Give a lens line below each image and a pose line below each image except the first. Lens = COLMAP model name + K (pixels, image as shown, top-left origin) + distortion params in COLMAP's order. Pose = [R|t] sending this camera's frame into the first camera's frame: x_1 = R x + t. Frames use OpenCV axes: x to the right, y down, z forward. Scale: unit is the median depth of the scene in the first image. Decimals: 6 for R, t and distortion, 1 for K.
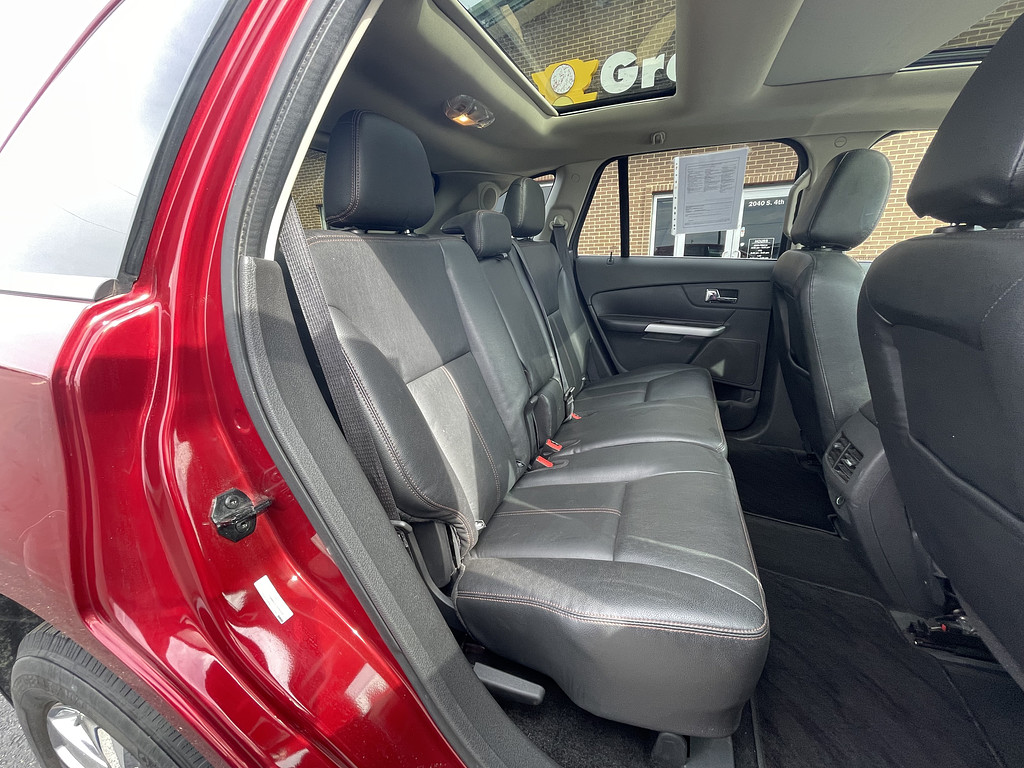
lens RADIAL K [[412.4, 0, 510.6], [0, 412.4, 386.6], [0, 0, 1]] dist [-0.006631, 0.001398]
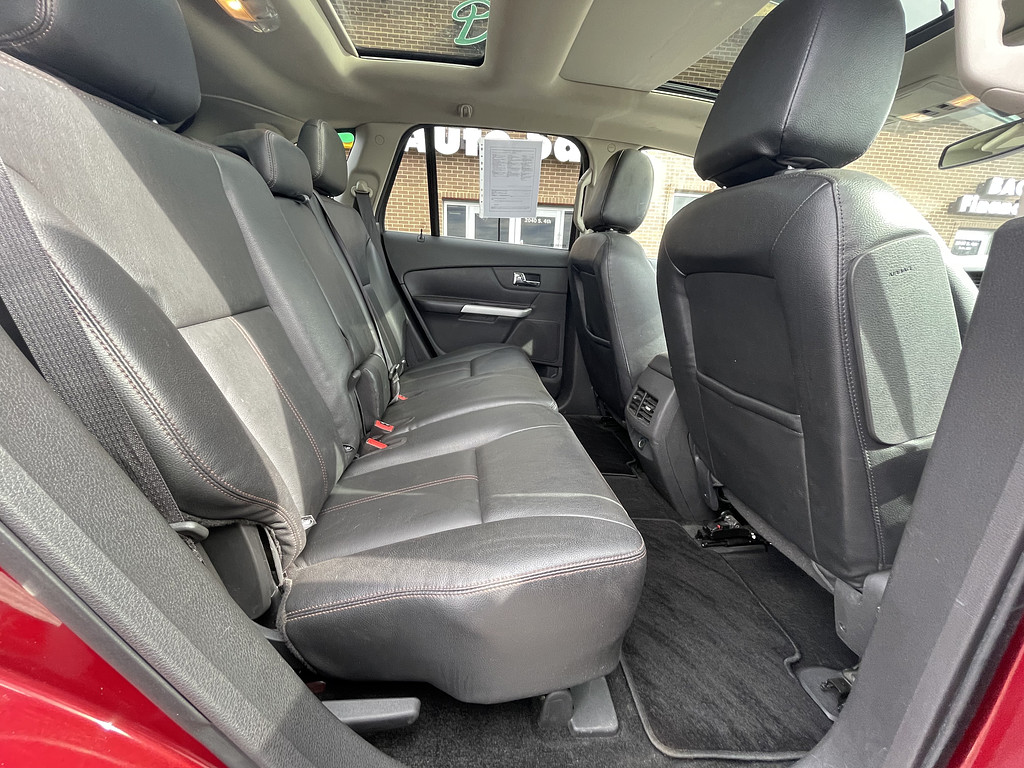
lens RADIAL K [[412.4, 0, 508.6], [0, 412.4, 388.1], [0, 0, 1]] dist [-0.006631, 0.001398]
pose [[0.889182, -0.065058, 0.452904, -0.062043], [0.070419, 0.997505, 0.005034, 0.096494], [-0.452102, 0.027417, 0.891545, 0.133229]]
